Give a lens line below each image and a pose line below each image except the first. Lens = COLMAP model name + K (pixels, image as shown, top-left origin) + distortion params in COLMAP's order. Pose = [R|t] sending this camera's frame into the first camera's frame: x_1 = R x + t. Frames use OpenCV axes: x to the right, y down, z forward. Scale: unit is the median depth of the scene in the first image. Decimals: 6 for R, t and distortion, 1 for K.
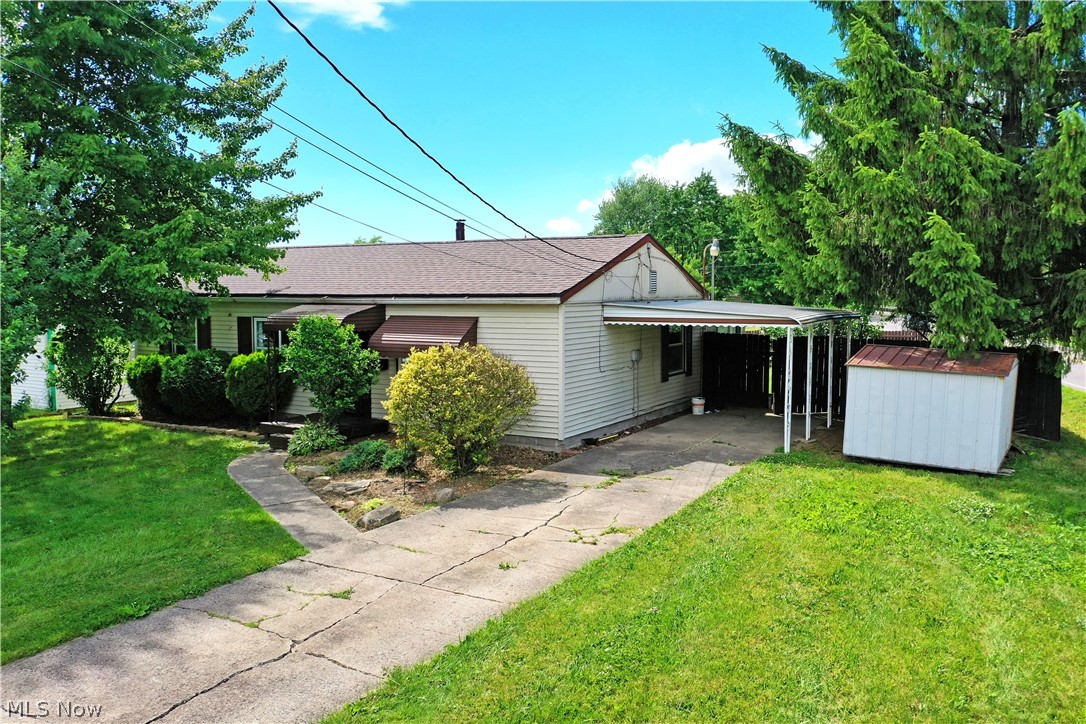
lens RADIAL K [[870.9, 0, 543.0], [0, 870.9, 362.0], [0, 0, 1]] dist [0.018802, 0.002978]
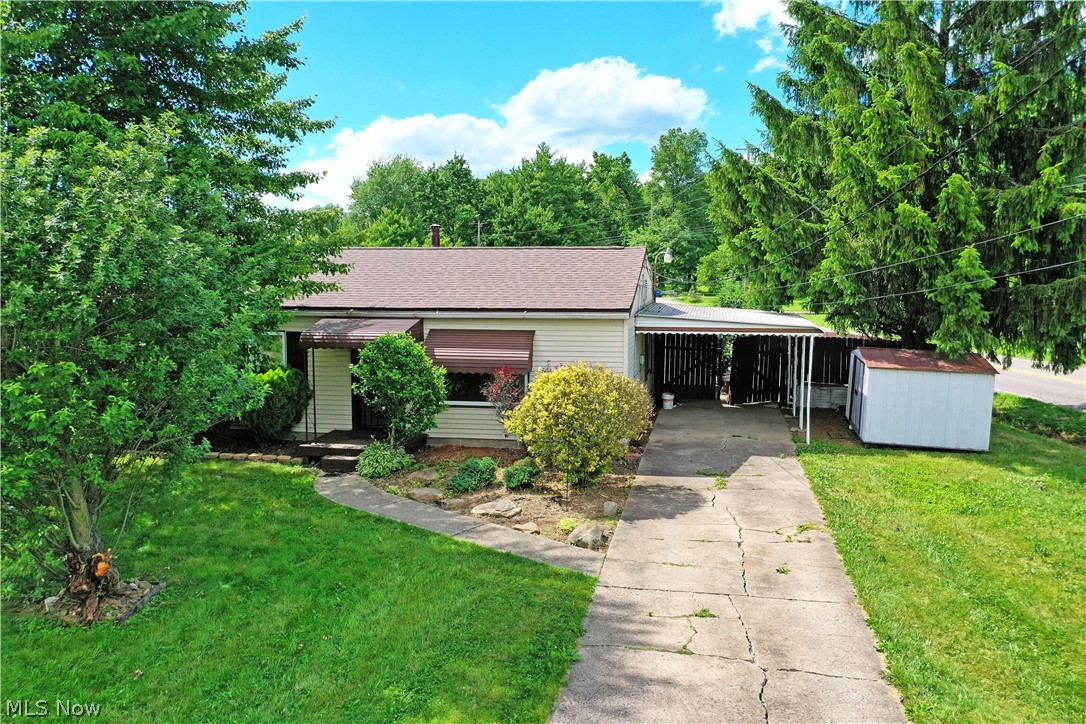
lens RADIAL K [[870.9, 0, 543.0], [0, 870.9, 362.0], [0, 0, 1]] dist [0.018802, 0.002978]
pose [[0.943346, -0.035511, 0.329906, -0.492520], [0.026107, 0.999118, 0.032893, -0.057897], [-0.330783, -0.022417, 0.943440, 0.025397]]
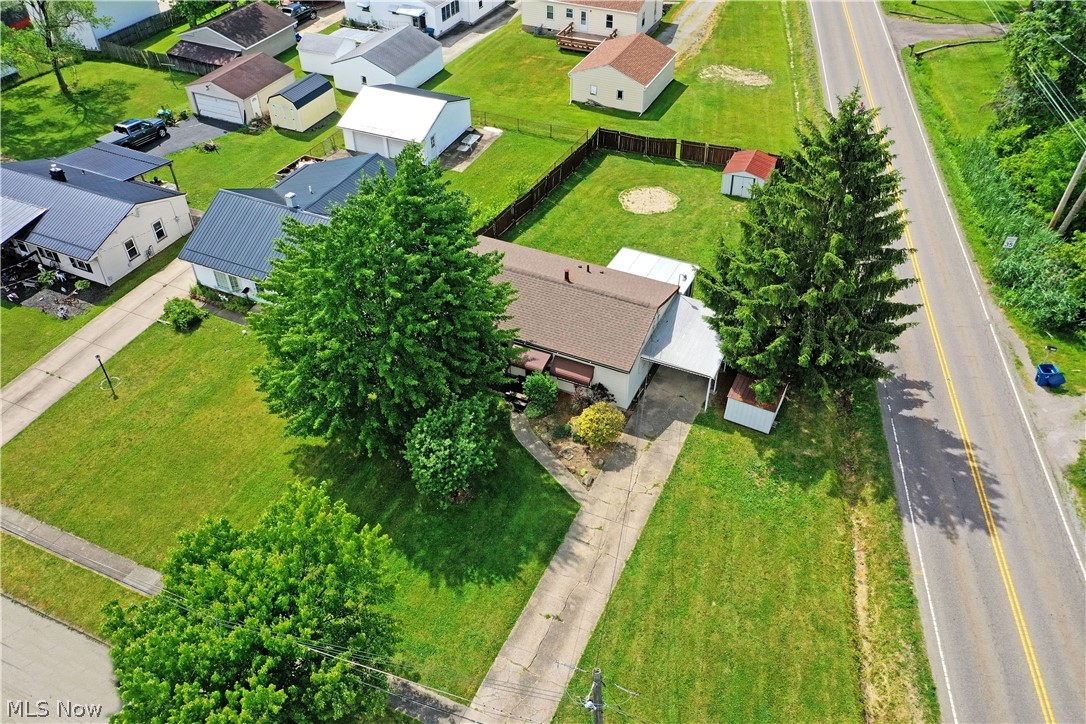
lens RADIAL K [[839.3, 0, 543.0], [0, 839.3, 362.0], [0, 0, 1]] dist [0.018883, 0.000935]
pose [[0.996271, -0.064024, 0.057834, -0.455623], [0.017629, 0.807236, 0.589966, -1.882537], [-0.084458, -0.586747, 0.805354, -1.228570]]
